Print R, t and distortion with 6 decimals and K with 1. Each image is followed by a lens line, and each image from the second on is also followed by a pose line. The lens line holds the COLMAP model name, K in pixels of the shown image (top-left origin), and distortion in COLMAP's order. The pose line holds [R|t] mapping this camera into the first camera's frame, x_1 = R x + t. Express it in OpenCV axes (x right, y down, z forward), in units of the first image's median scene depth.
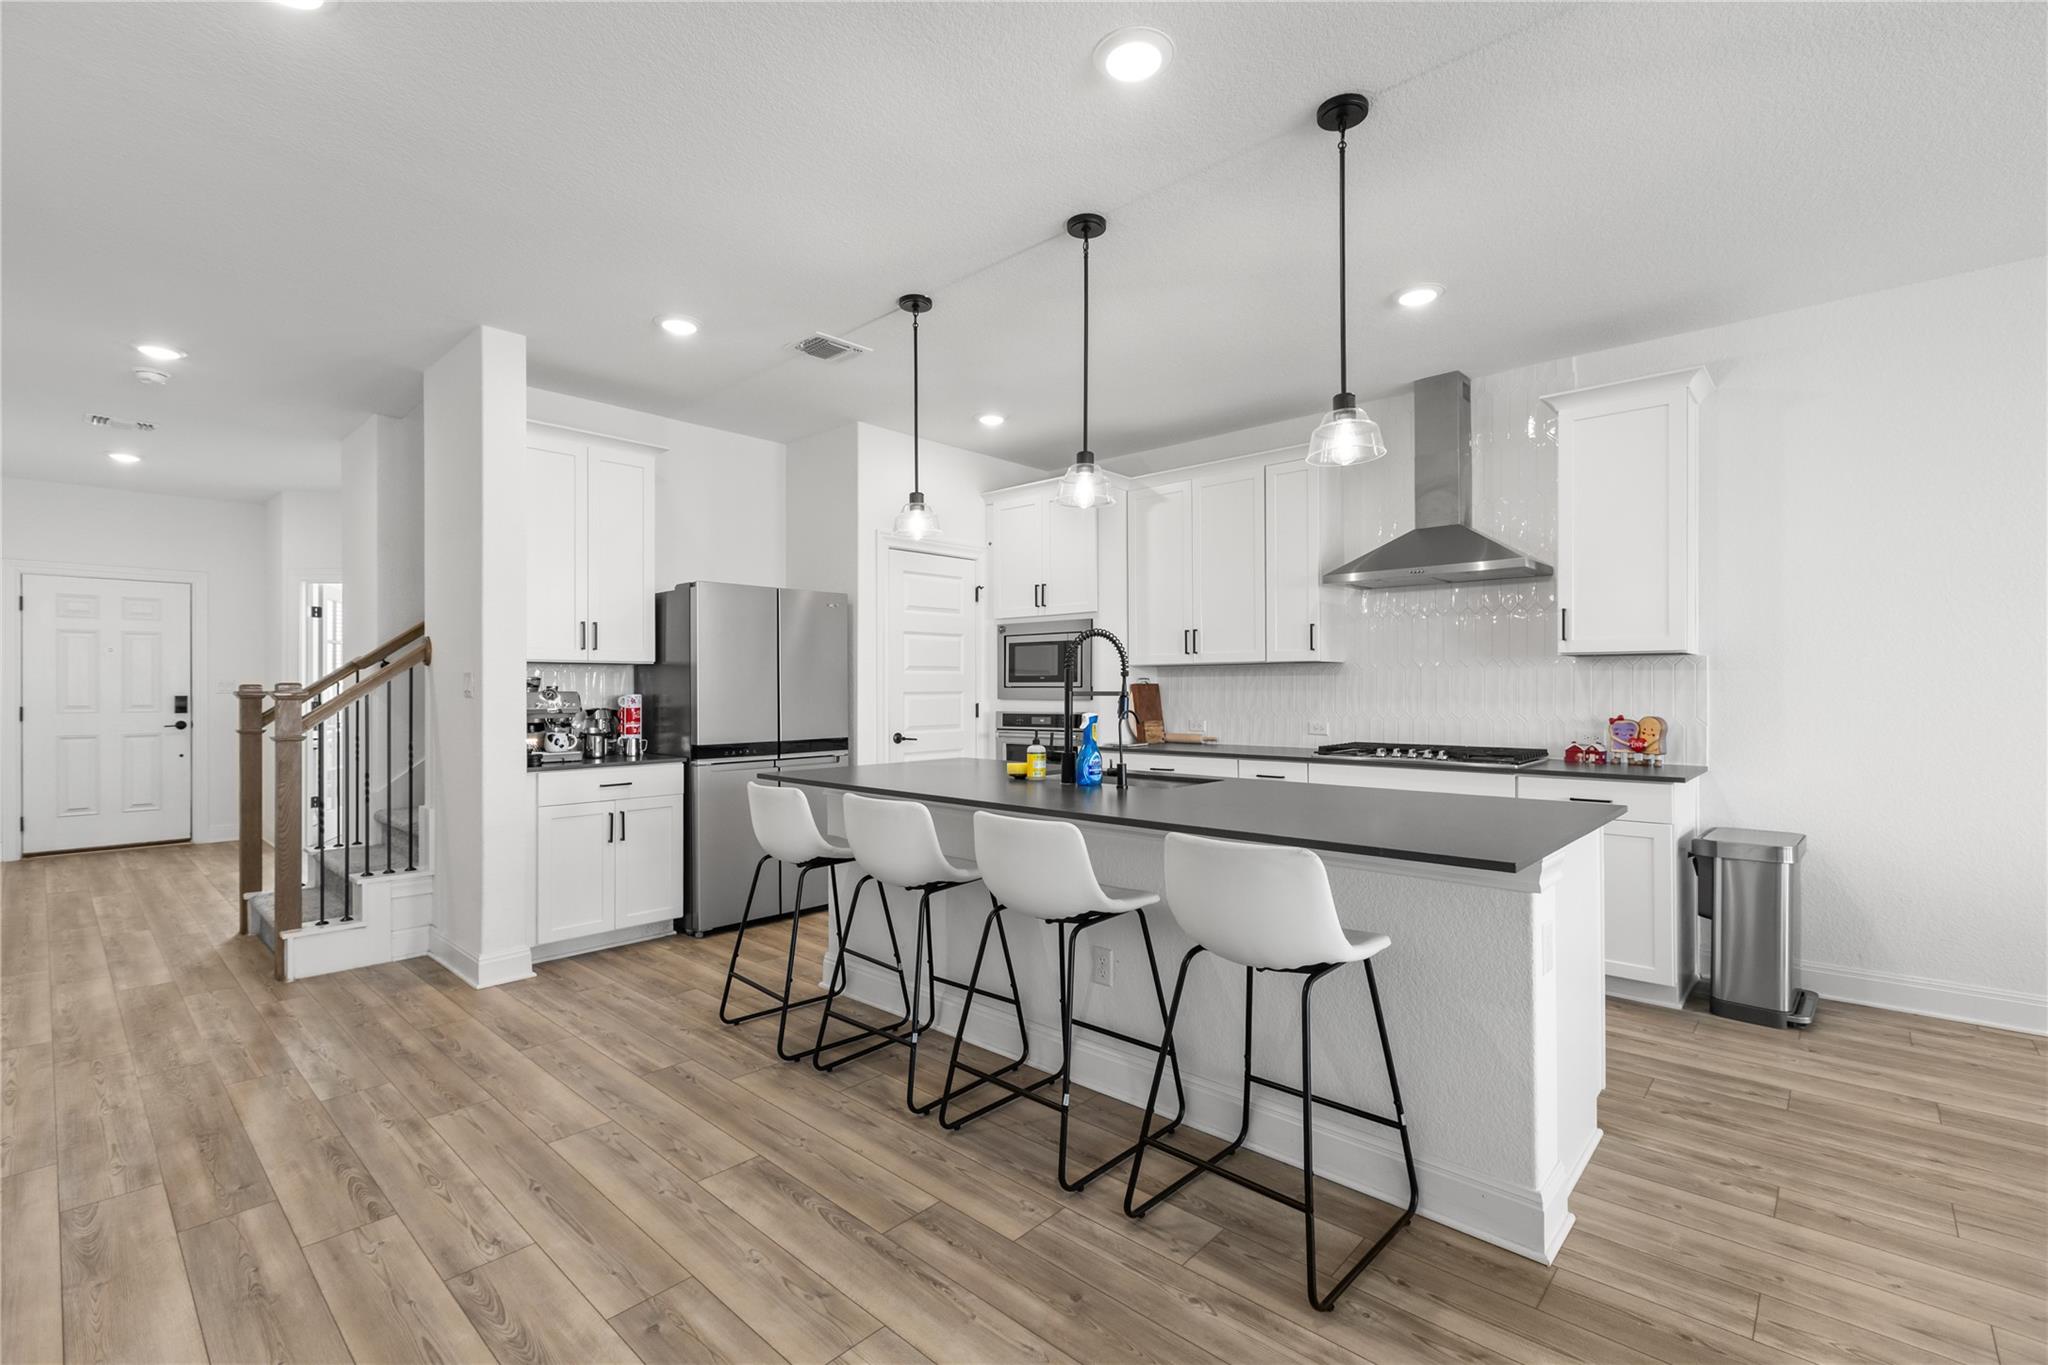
lens RADIAL K [[905.1, 0, 1022.0], [0, 905.1, 682.4], [0, 0, 1]] dist [-0.002466, -0.000496]
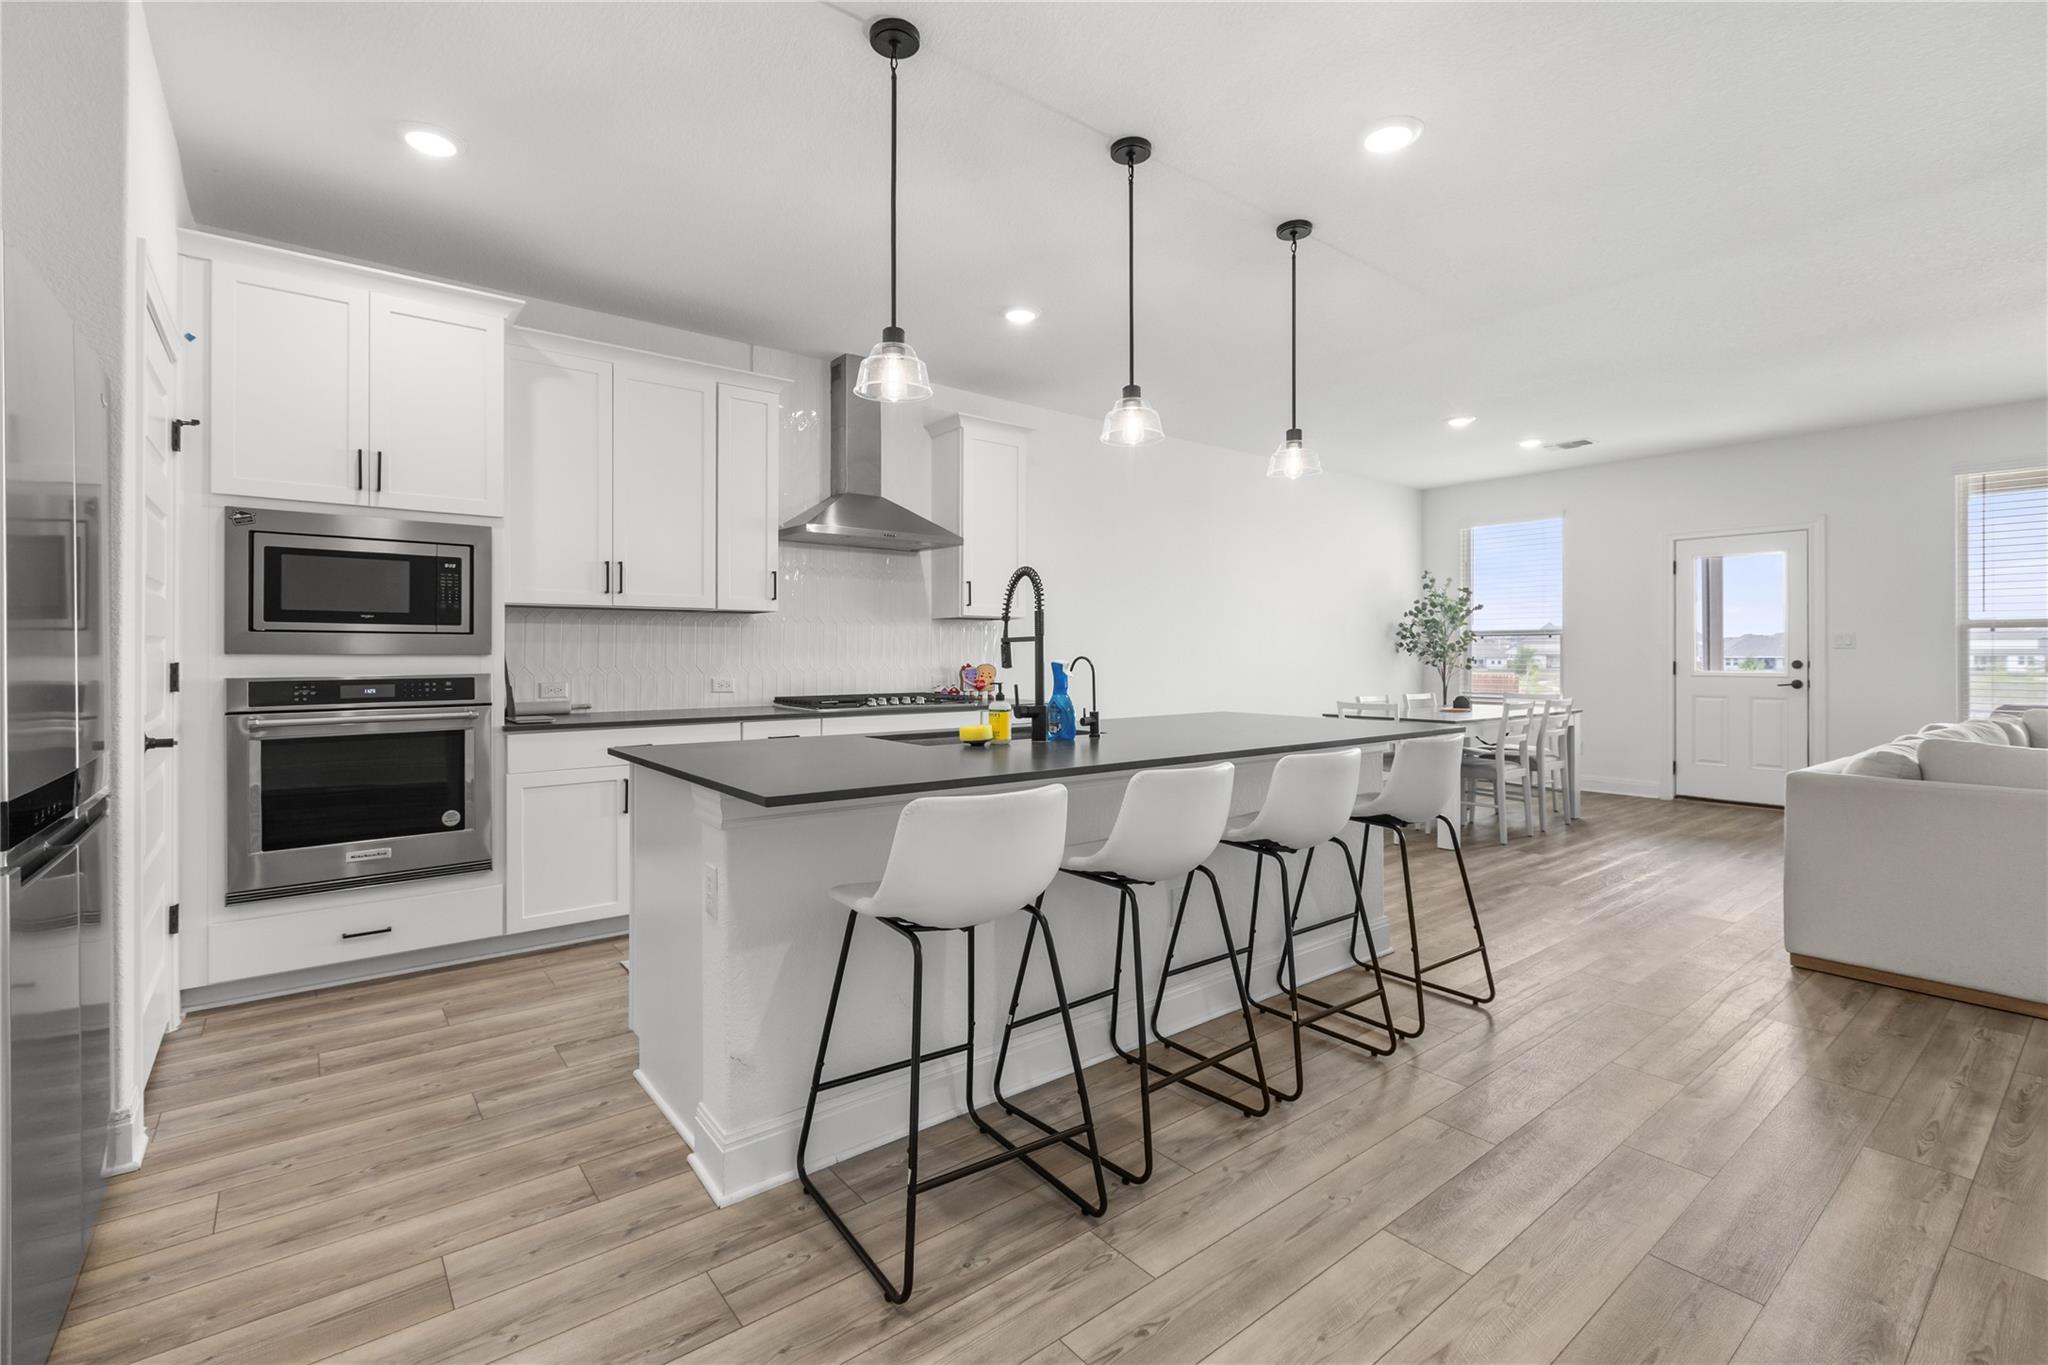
lens RADIAL K [[905.1, 0, 1010.9], [0, 905.1, 653.4], [0, 0, 1]] dist [-0.002466, -0.000496]
pose [[0.152888, 0.005222, 0.988230, -0.815844], [-0.004755, 0.999978, -0.004548, 0.032861], [-0.988232, -0.004003, 0.152909, 0.893003]]
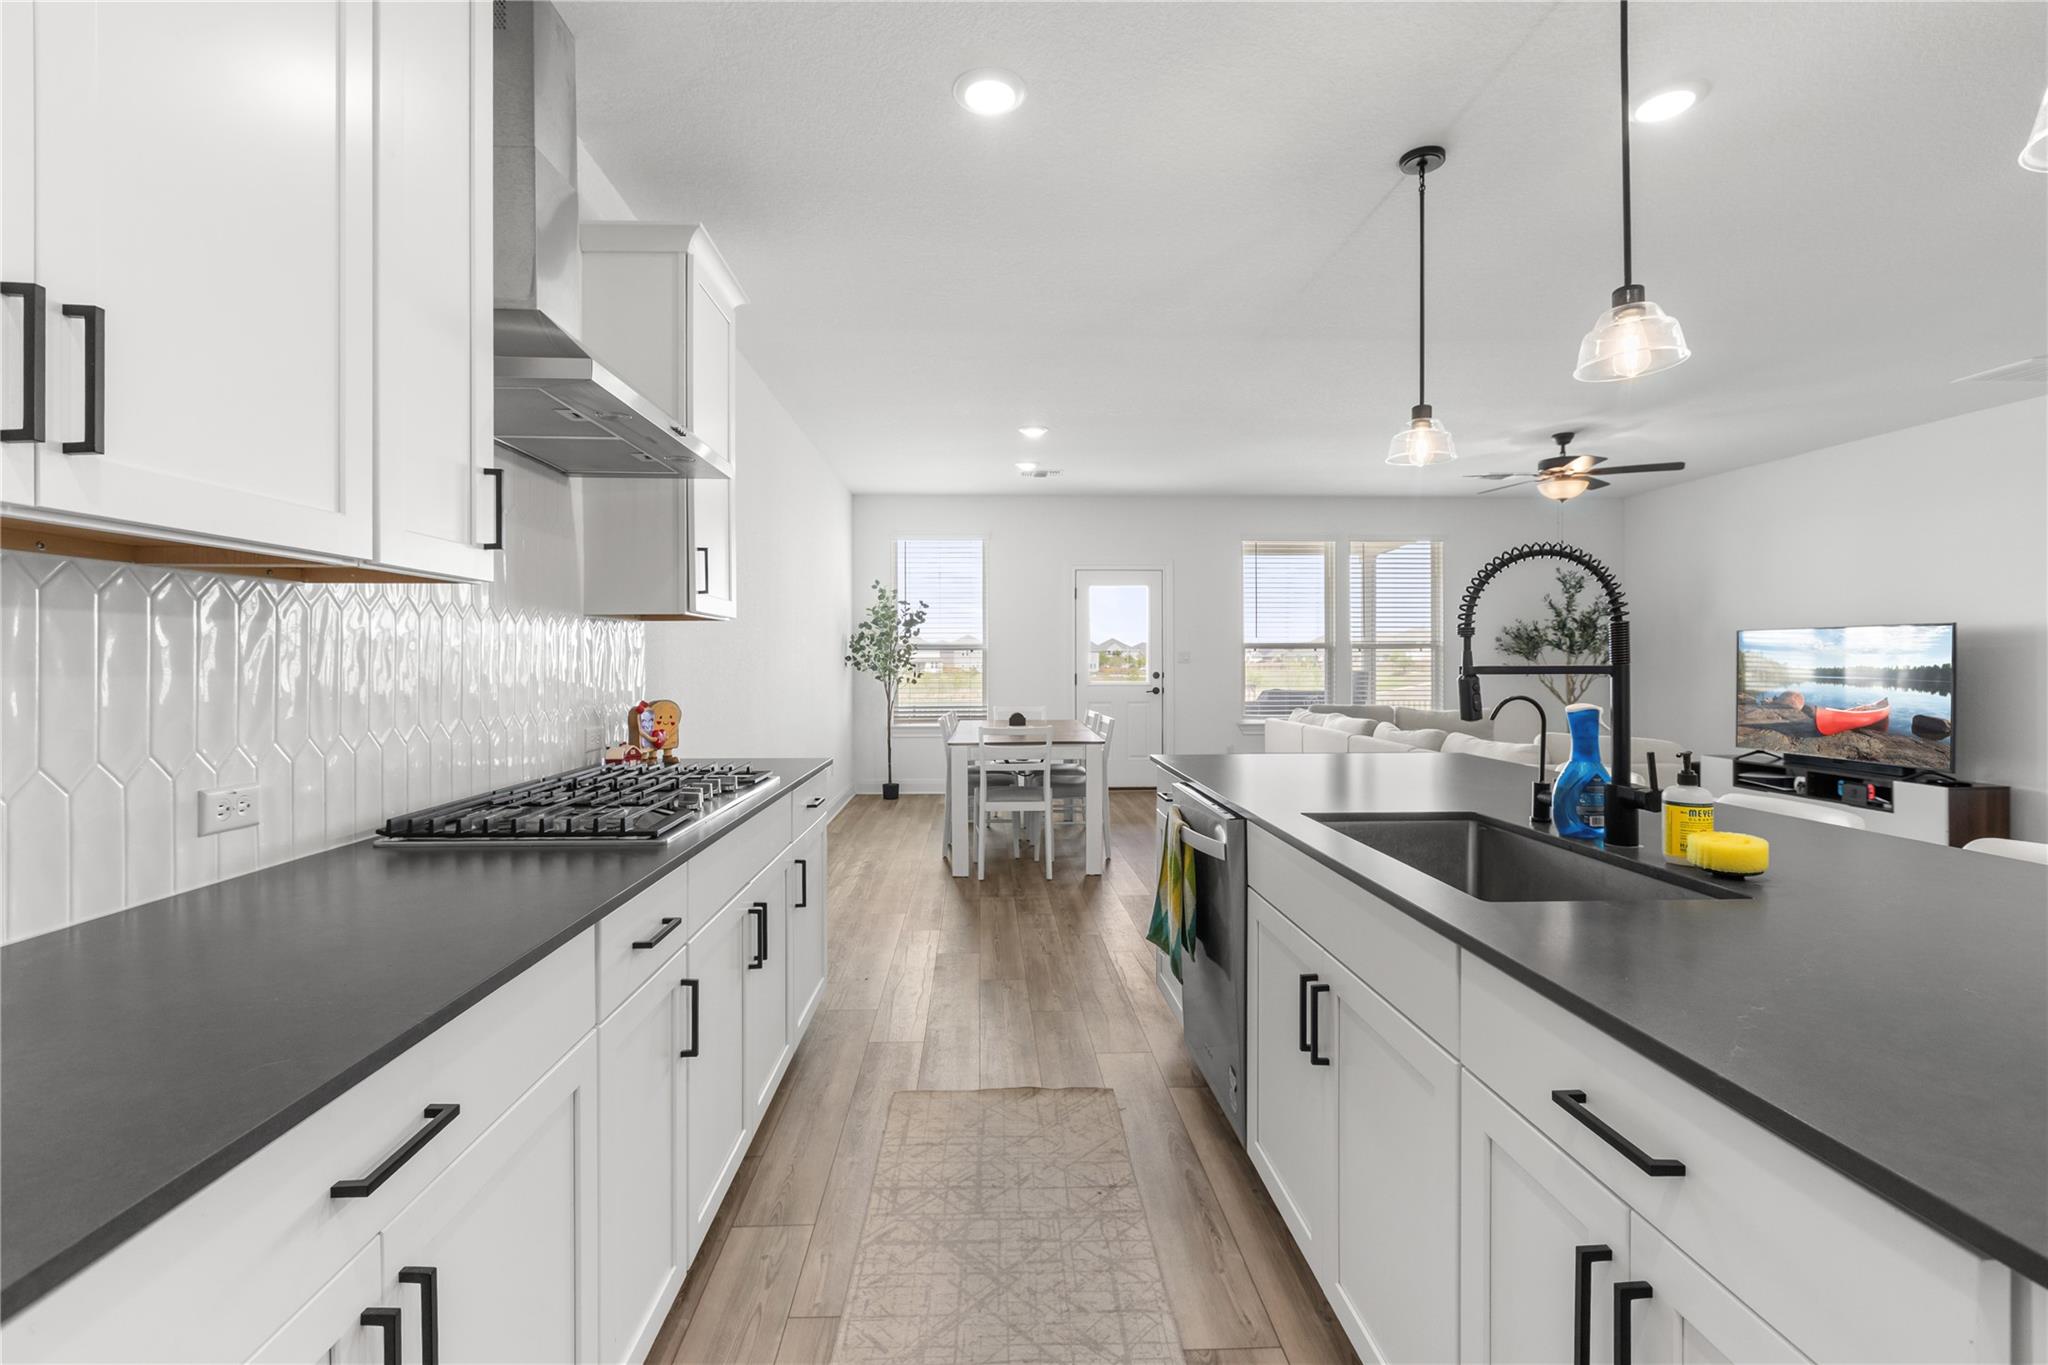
lens RADIAL K [[905.1, 0, 1013.8], [0, 905.1, 661.4], [0, 0, 1]] dist [-0.002466, -0.000496]
pose [[-0.715942, 0.005761, 0.698136, -0.068952], [0.003534, 0.999983, -0.004628, 0.011177], [-0.698151, -0.000846, -0.715950, 1.598956]]
